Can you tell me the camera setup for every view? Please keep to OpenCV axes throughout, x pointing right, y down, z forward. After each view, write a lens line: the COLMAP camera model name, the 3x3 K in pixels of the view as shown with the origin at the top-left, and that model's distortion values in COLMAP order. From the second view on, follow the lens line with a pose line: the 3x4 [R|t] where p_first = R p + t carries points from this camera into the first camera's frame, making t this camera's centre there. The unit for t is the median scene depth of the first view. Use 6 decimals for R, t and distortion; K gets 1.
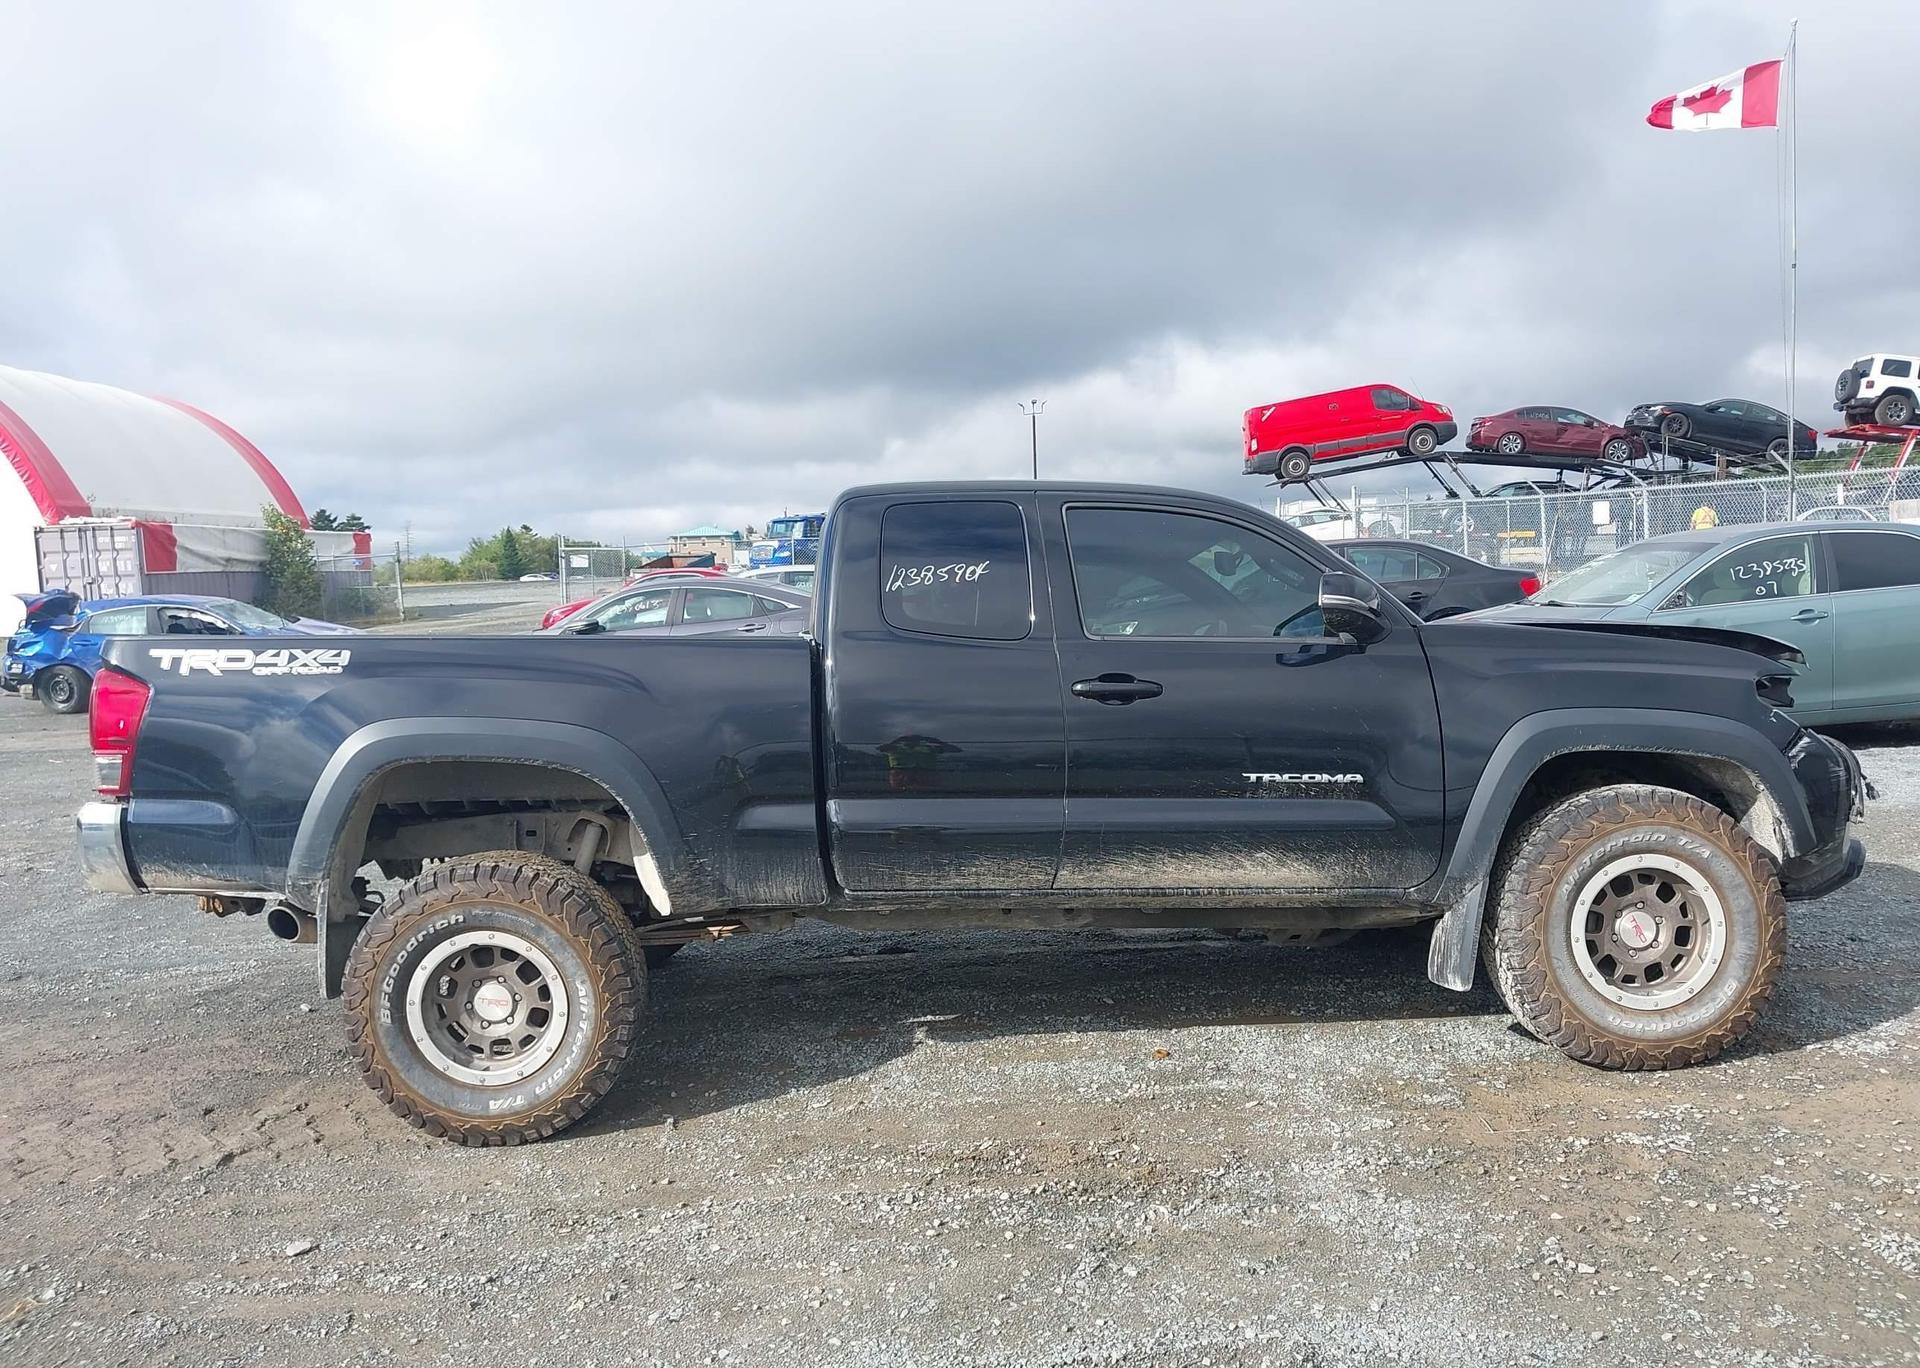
lens RADIAL K [[1485.6, 0, 965.8], [0, 1485.6, 679.2], [0, 0, 1]] dist [0.095588, -0.167151]
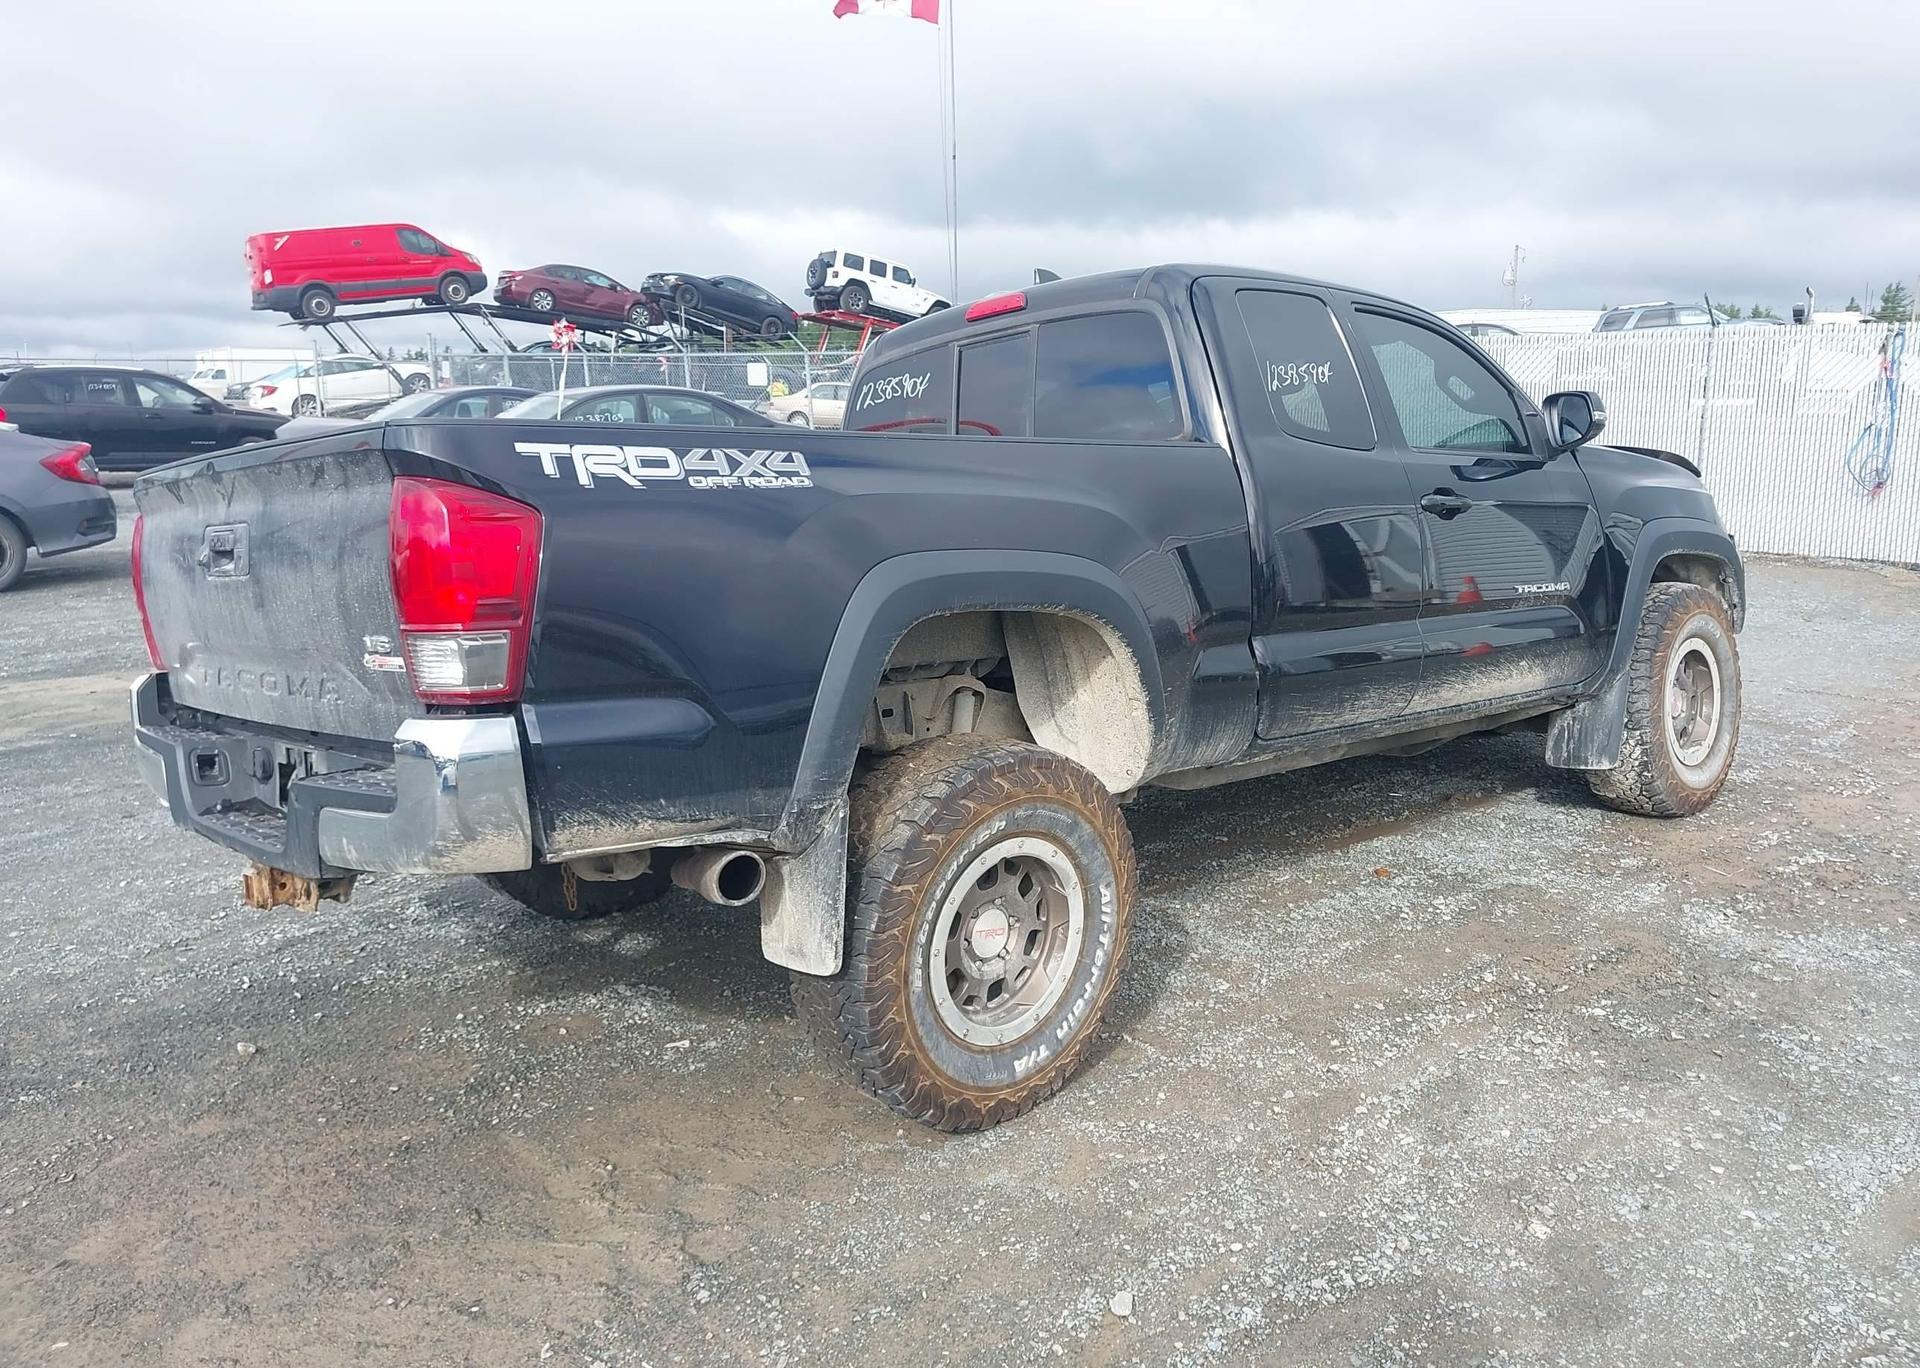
lens RADIAL K [[1490.5, 0, 960.2], [0, 1490.5, 681.5], [0, 0, 1]] dist [0.100154, -0.166502]
pose [[0.762383, -0.080802, 0.642062, -0.782321], [0.022422, 0.994877, 0.098579, 0.017636], [-0.646737, -0.060758, 0.760289, 0.451354]]
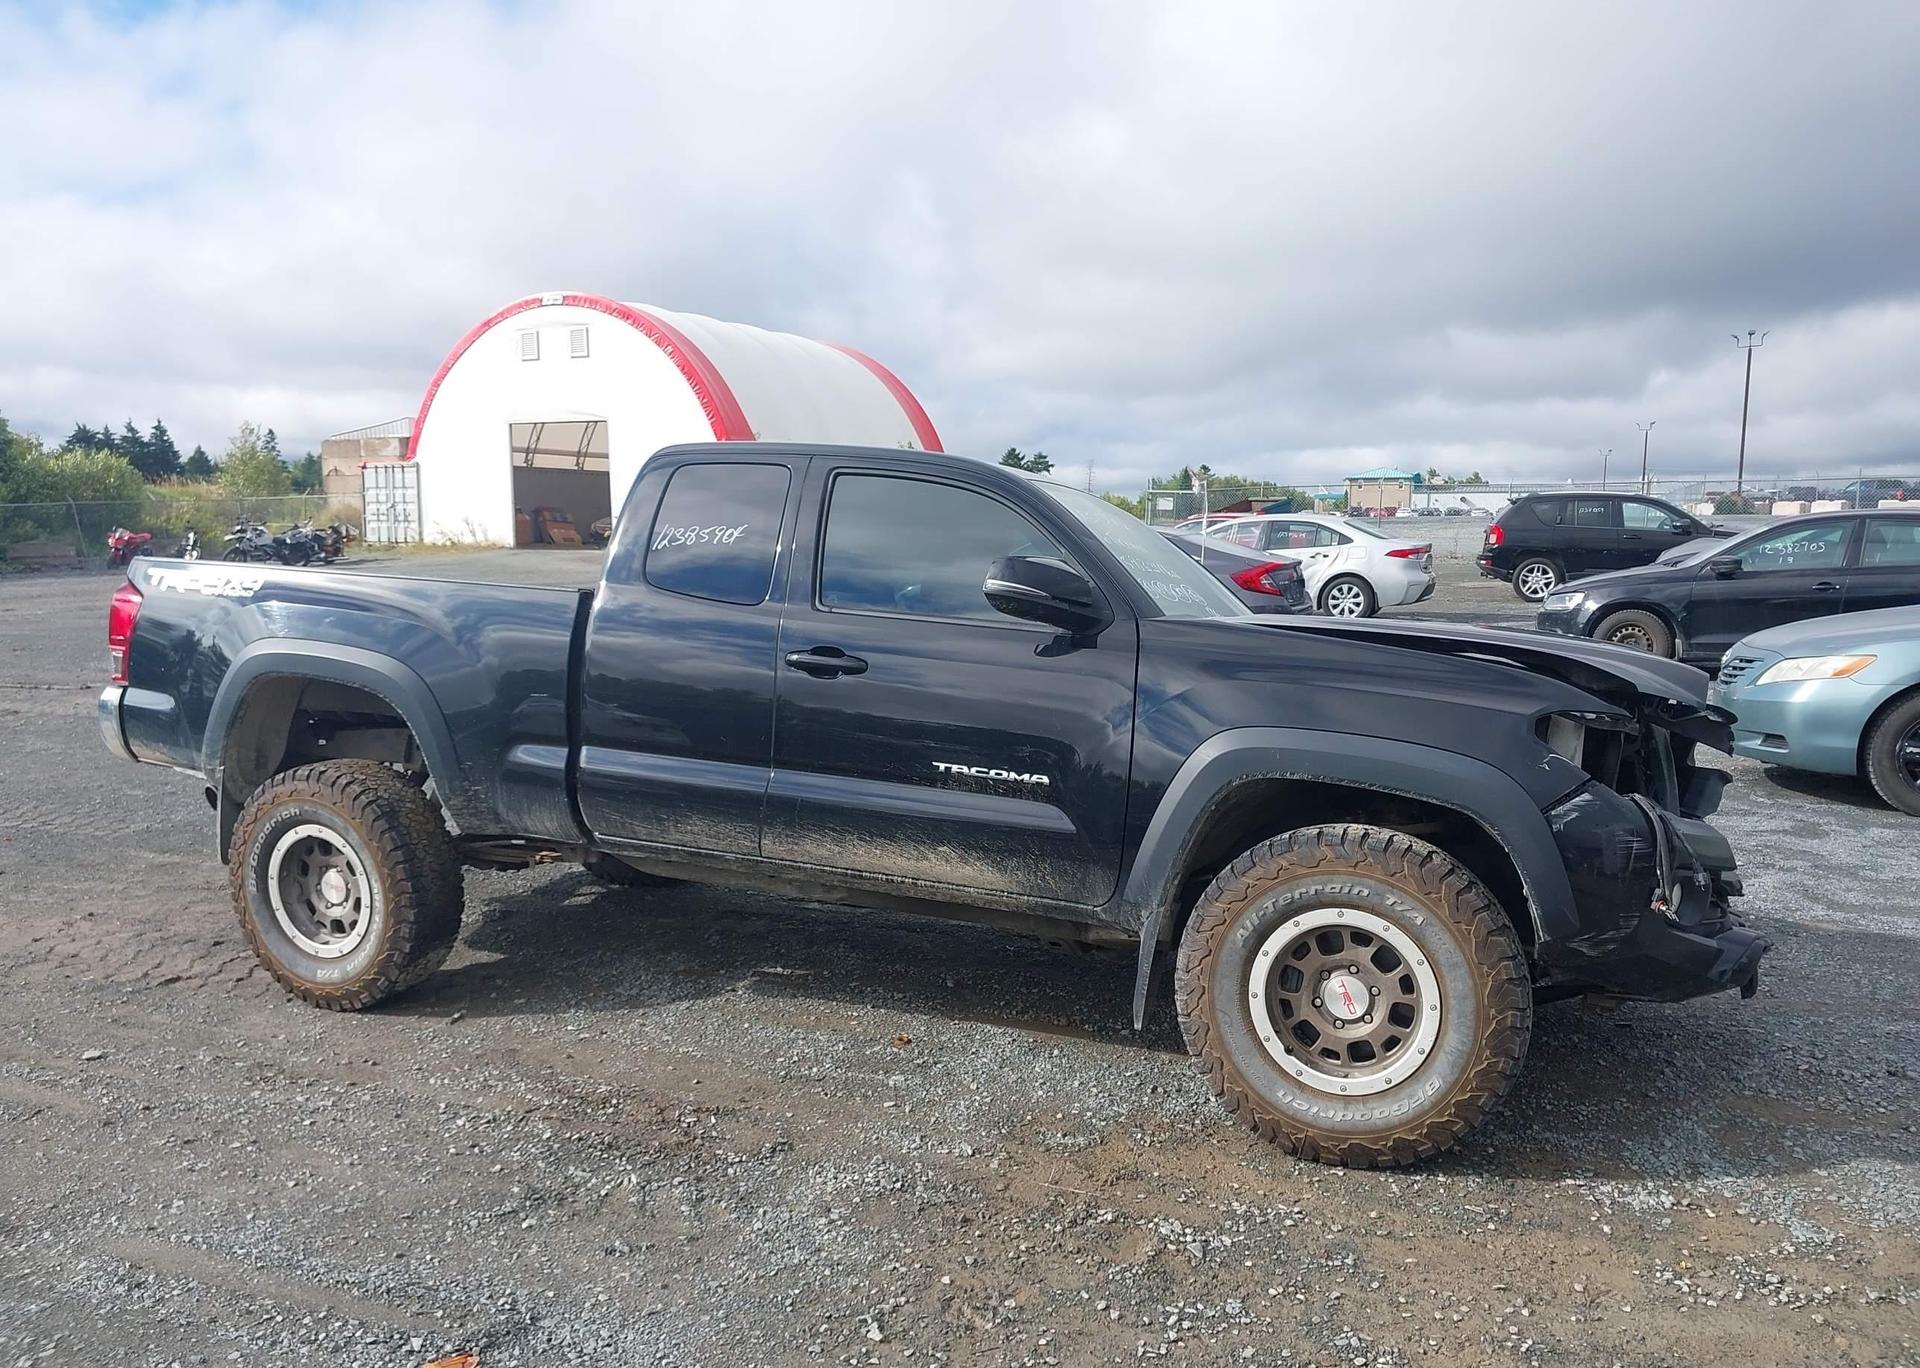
lens RADIAL K [[1486.0, 0, 955.7], [0, 1486.0, 681.1], [0, 0, 1]] dist [0.079002, -0.115122]
pose [[0.899573, 0.084810, -0.428458, 0.598277], [-0.067541, 0.996178, 0.055379, -0.040685], [0.431517, -0.020879, 0.901863, 0.159732]]
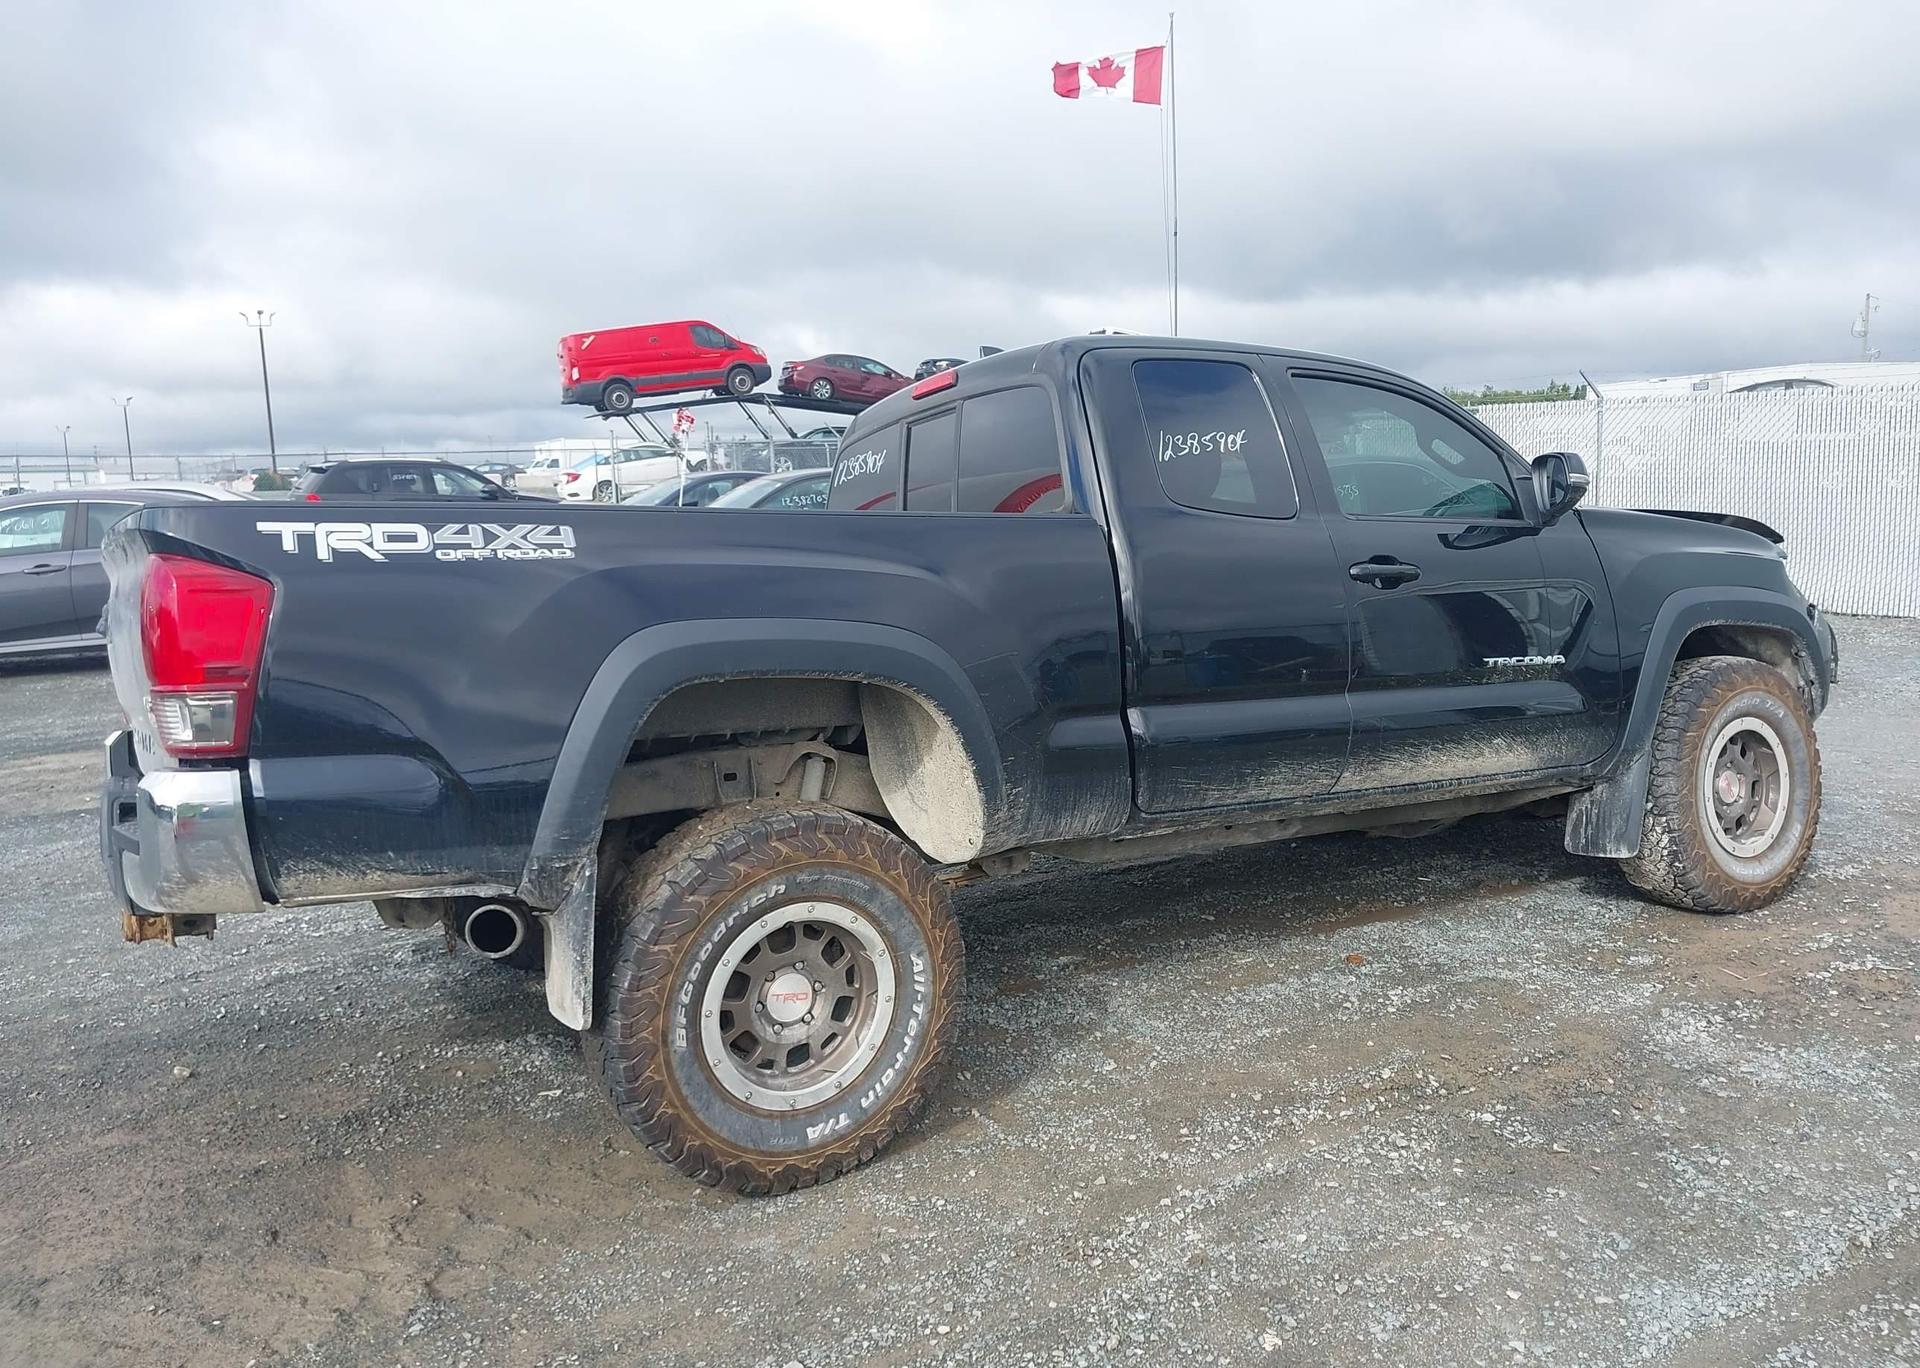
lens RADIAL K [[1485.6, 0, 965.8], [0, 1485.6, 679.2], [0, 0, 1]] dist [0.095588, -0.167151]
pose [[0.873267, -0.042527, 0.485383, -0.586352], [0.024190, 0.998739, 0.043983, 0.025401], [-0.486641, -0.026668, 0.873195, 0.308581]]
